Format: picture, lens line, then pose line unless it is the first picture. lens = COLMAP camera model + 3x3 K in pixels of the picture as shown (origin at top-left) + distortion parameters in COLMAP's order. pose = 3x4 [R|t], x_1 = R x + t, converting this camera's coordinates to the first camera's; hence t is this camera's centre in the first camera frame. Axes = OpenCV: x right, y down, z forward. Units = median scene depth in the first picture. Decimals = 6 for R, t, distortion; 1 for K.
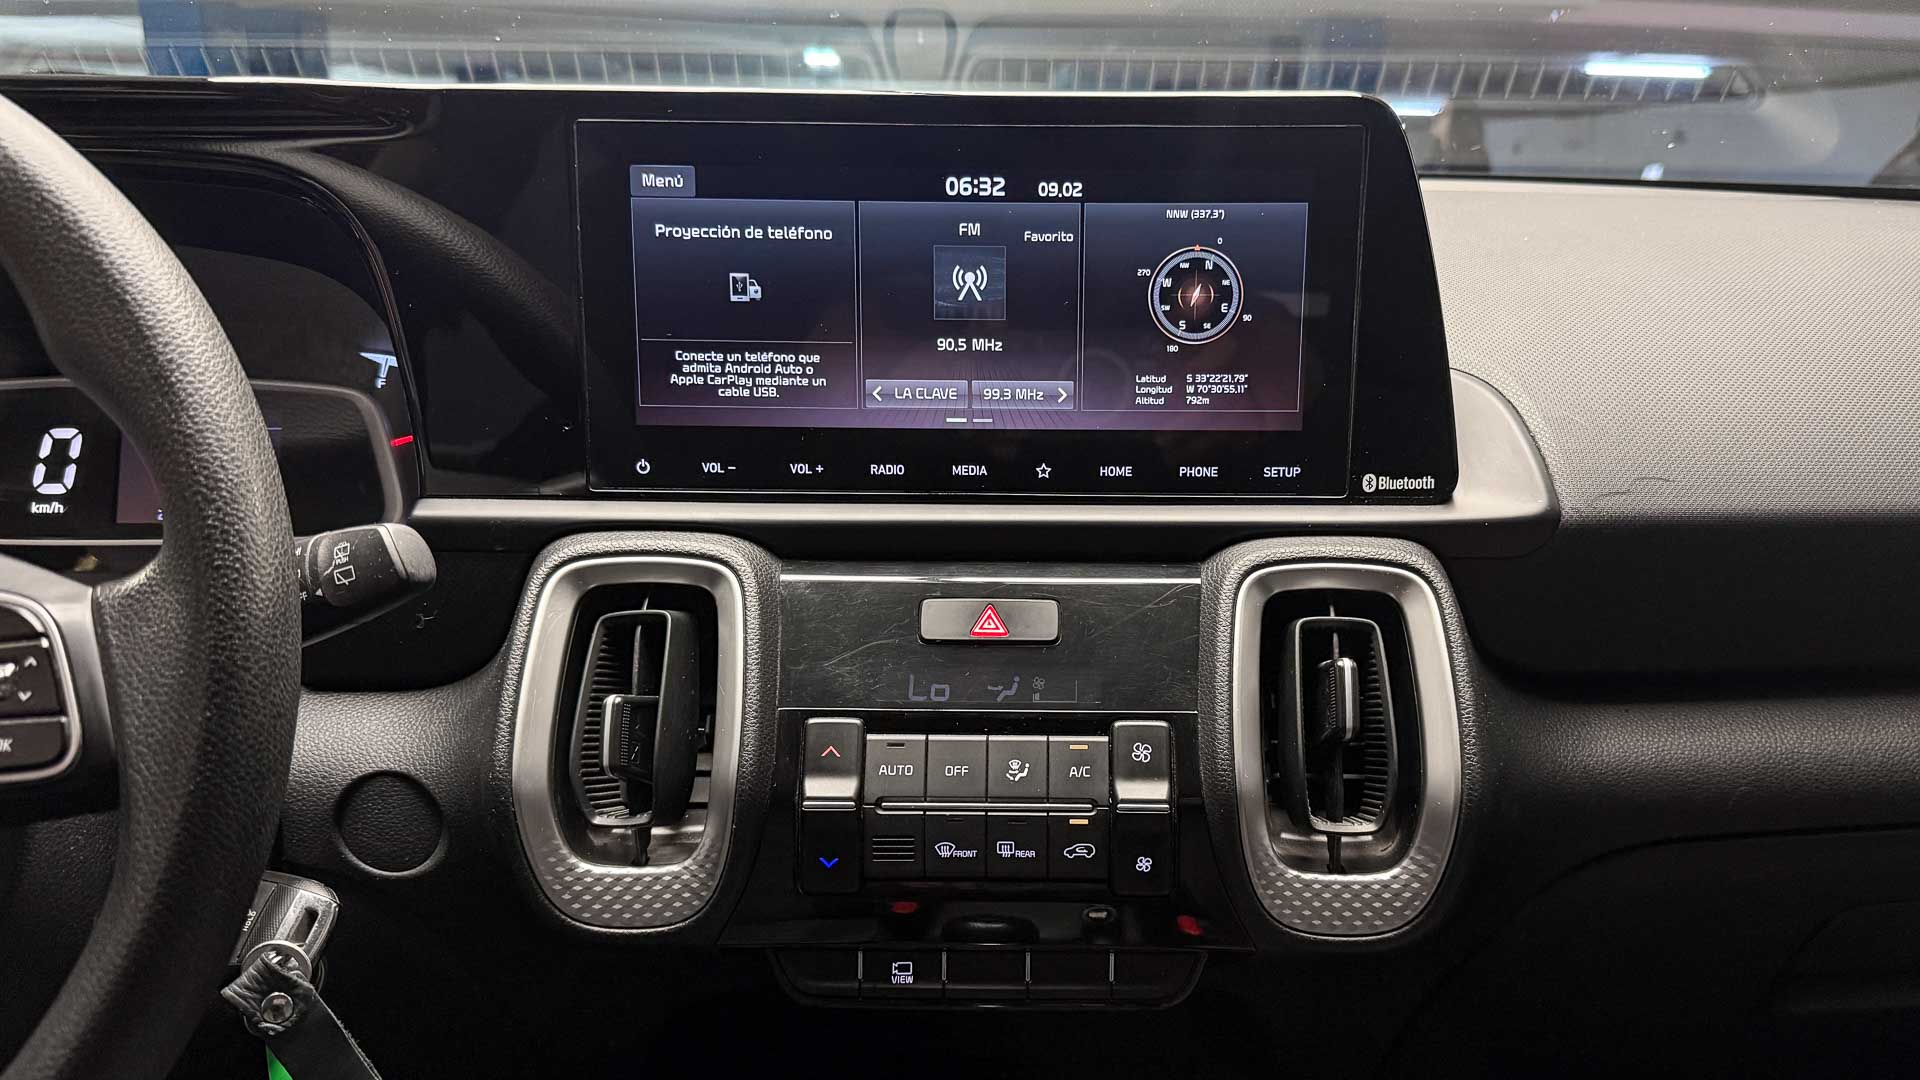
lens RADIAL K [[1503.3, 0, 1018.1], [0, 1503.3, 604.0], [0, 0, 1]] dist [0.190884, -0.458592]
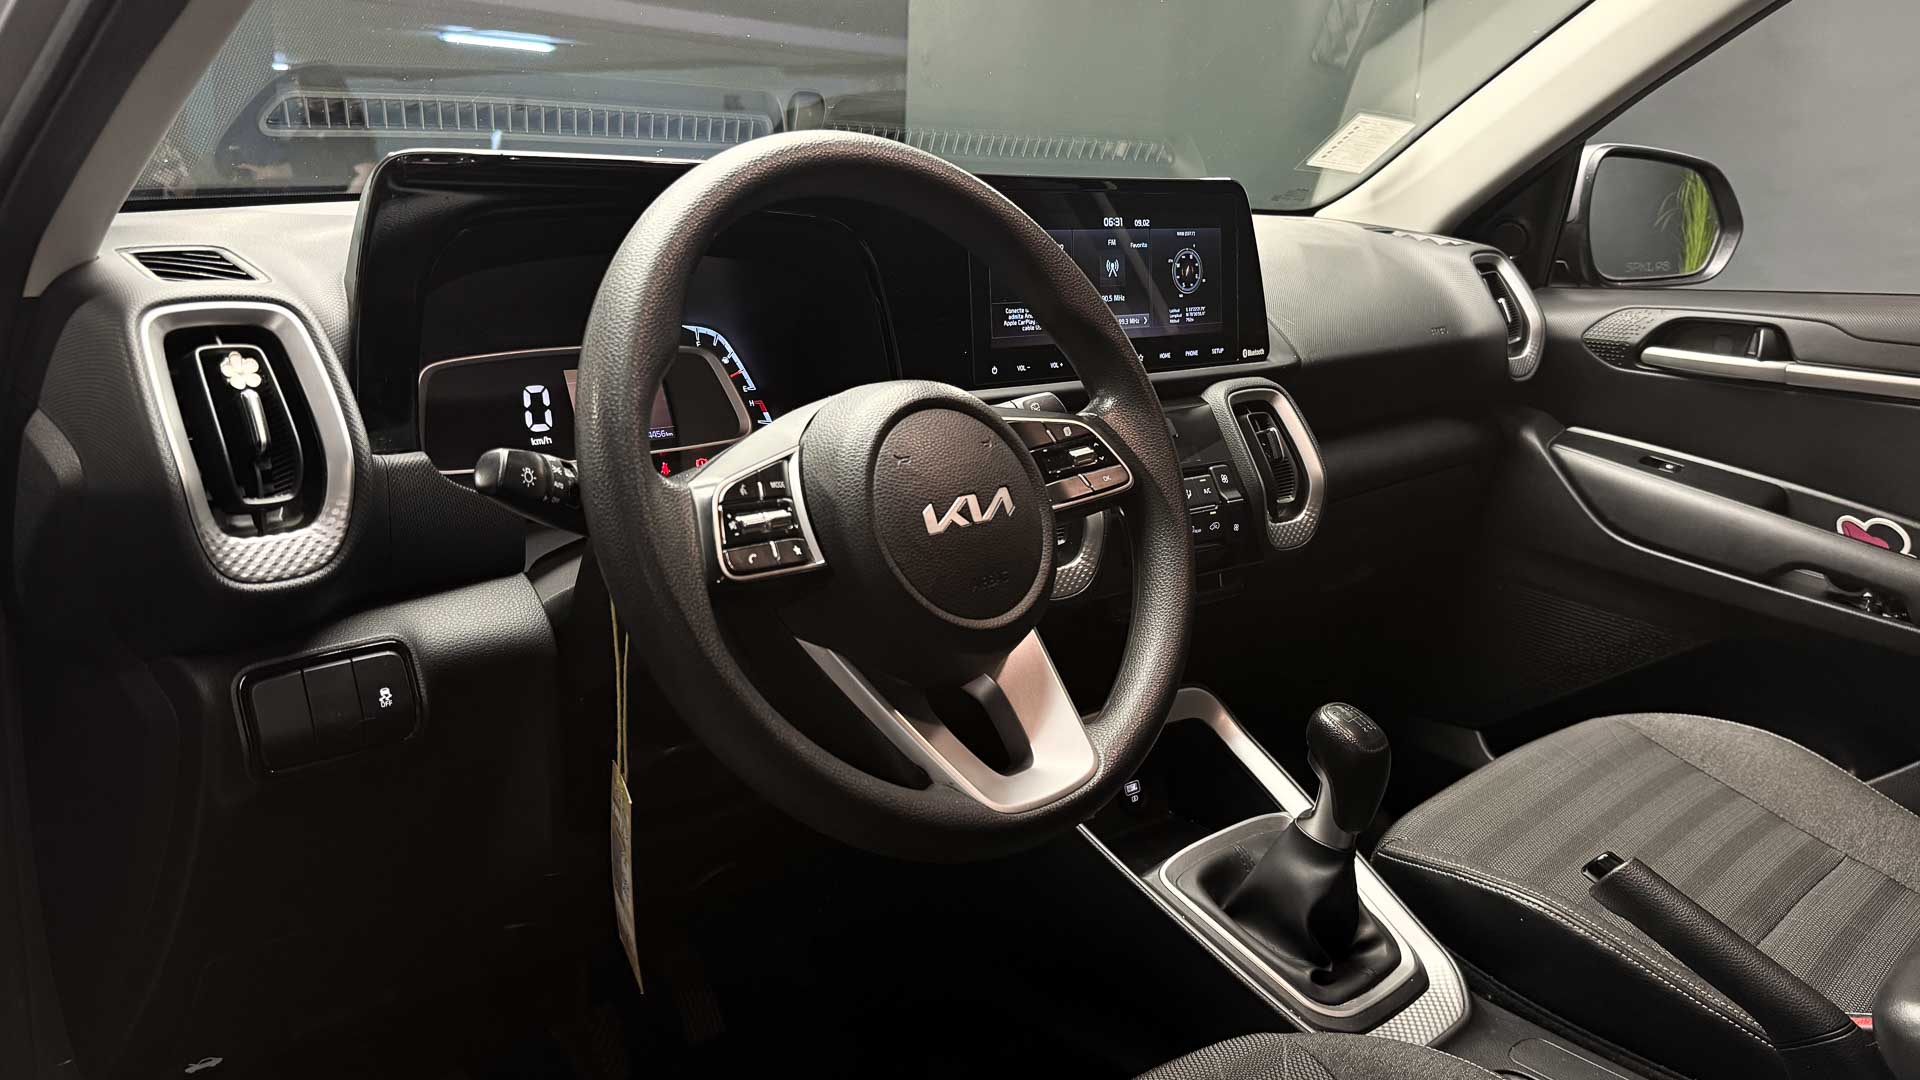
lens RADIAL K [[1461.7, 0, 951.7], [0, 1461.7, 556.7], [0, 0, 1]] dist [0.087442, -0.123664]
pose [[0.768079, -0.150616, 0.622390, -1.535594], [0.152778, 0.986979, 0.050304, 0.041456], [-0.621863, 0.056450, 0.781089, -0.405349]]
